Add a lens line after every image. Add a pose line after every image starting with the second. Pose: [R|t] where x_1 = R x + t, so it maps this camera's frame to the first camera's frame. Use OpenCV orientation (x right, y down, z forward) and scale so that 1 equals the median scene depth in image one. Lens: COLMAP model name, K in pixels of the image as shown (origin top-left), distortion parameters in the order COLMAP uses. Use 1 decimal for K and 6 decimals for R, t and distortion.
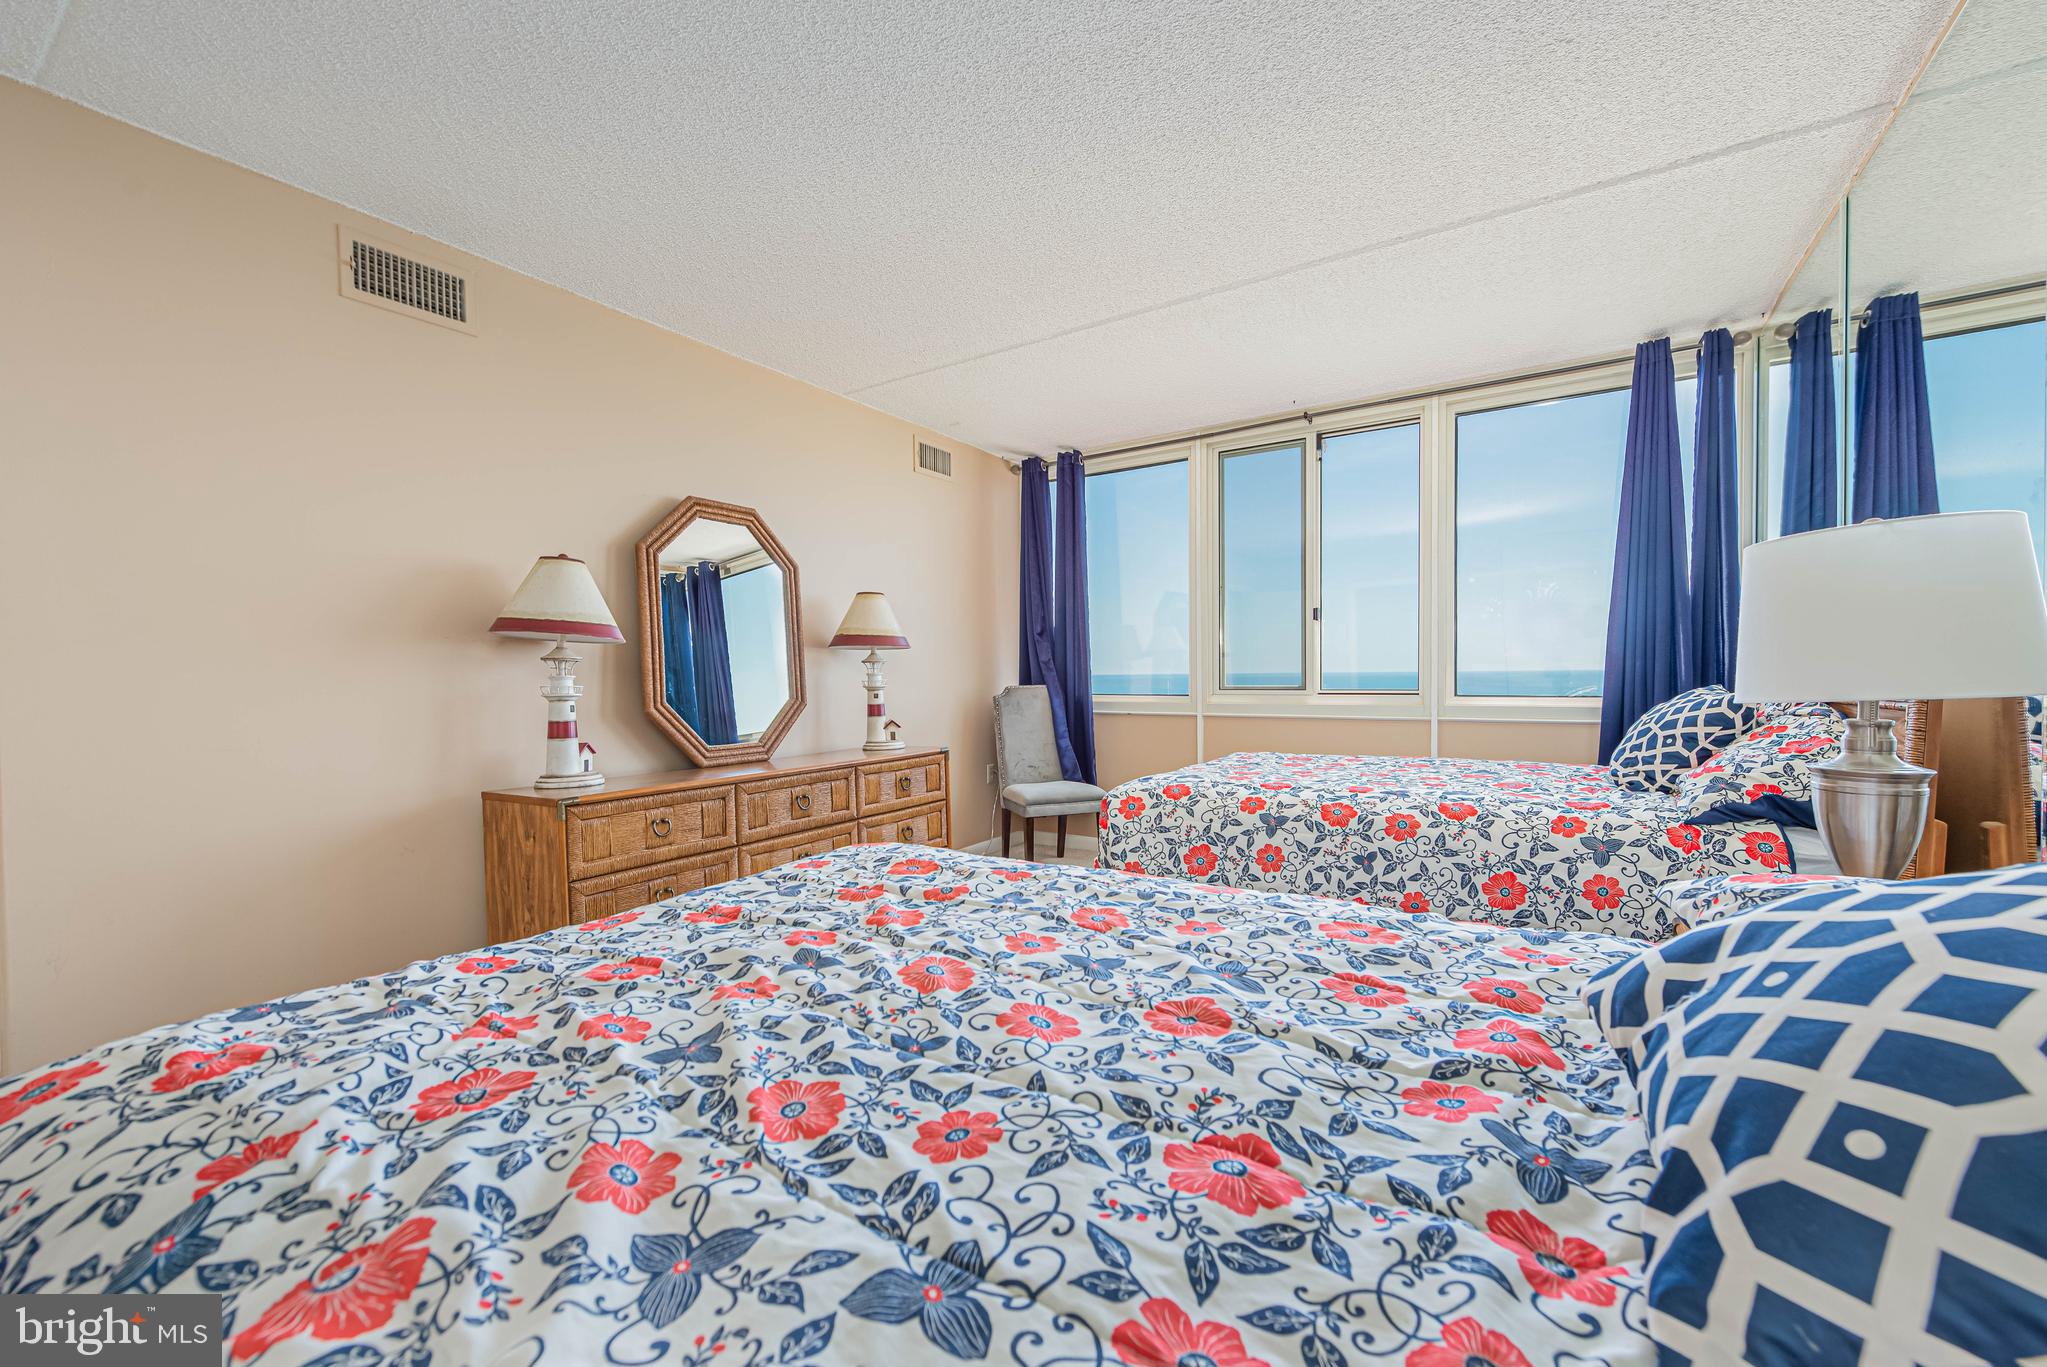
lens RADIAL K [[805.1, 0, 1027.1], [0, 805.1, 687.1], [0, 0, 1]] dist [0.011674, -0.003622]
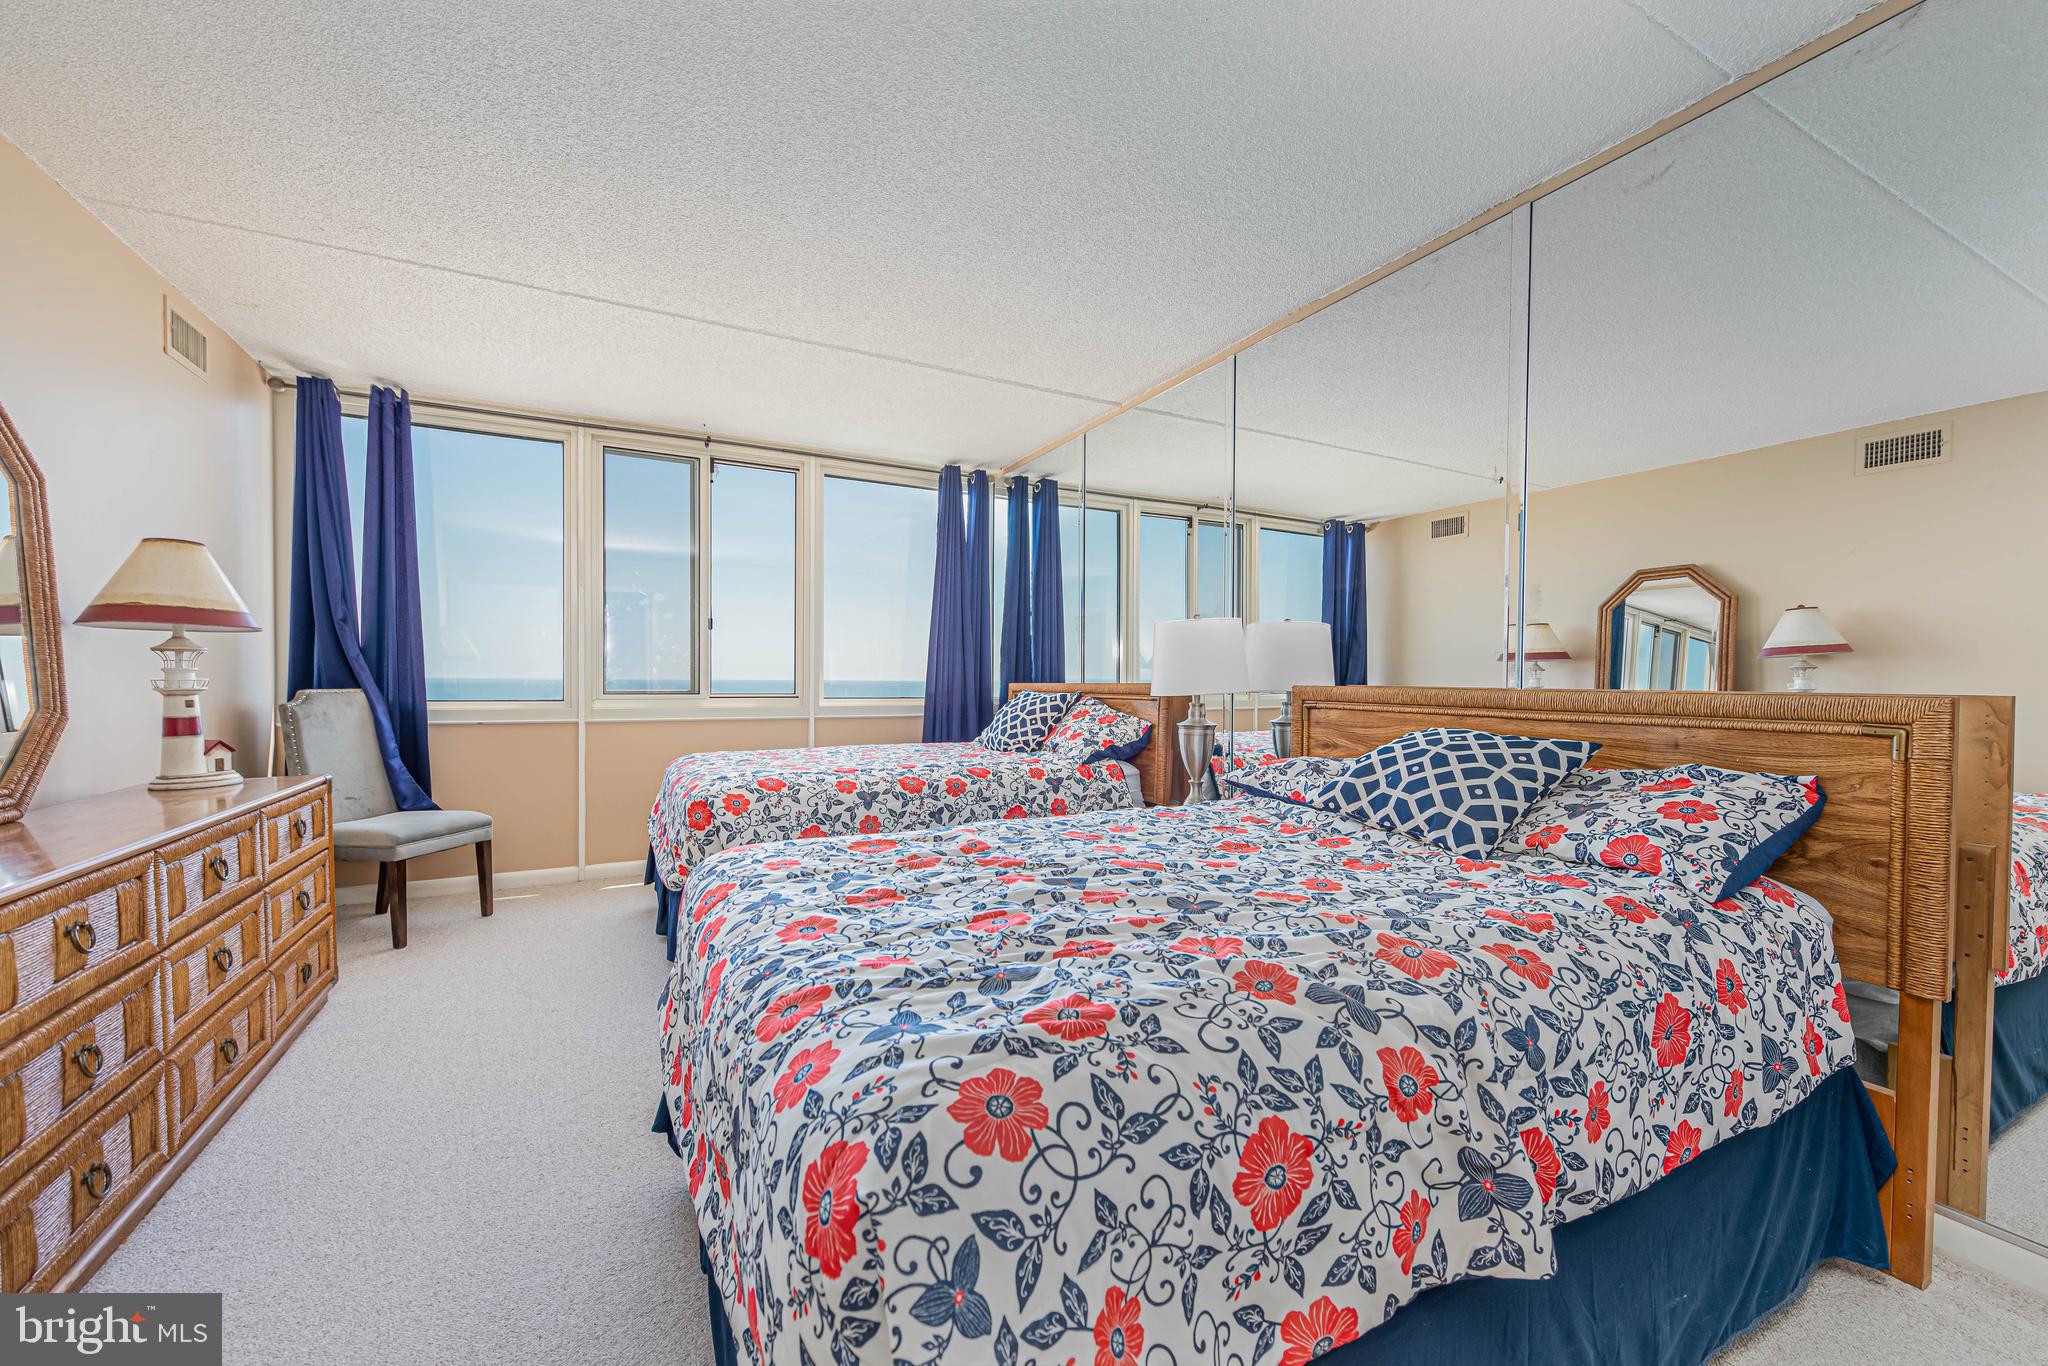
lens RADIAL K [[805.5, 0, 1032.6], [0, 805.5, 685.5], [0, 0, 1]] dist [0.011674, -0.003622]
pose [[0.494494, 0.007676, 0.869147, -0.488872], [0.002403, 0.999945, -0.010198, 0.005580], [-0.869178, 0.007131, 0.494449, 0.119977]]
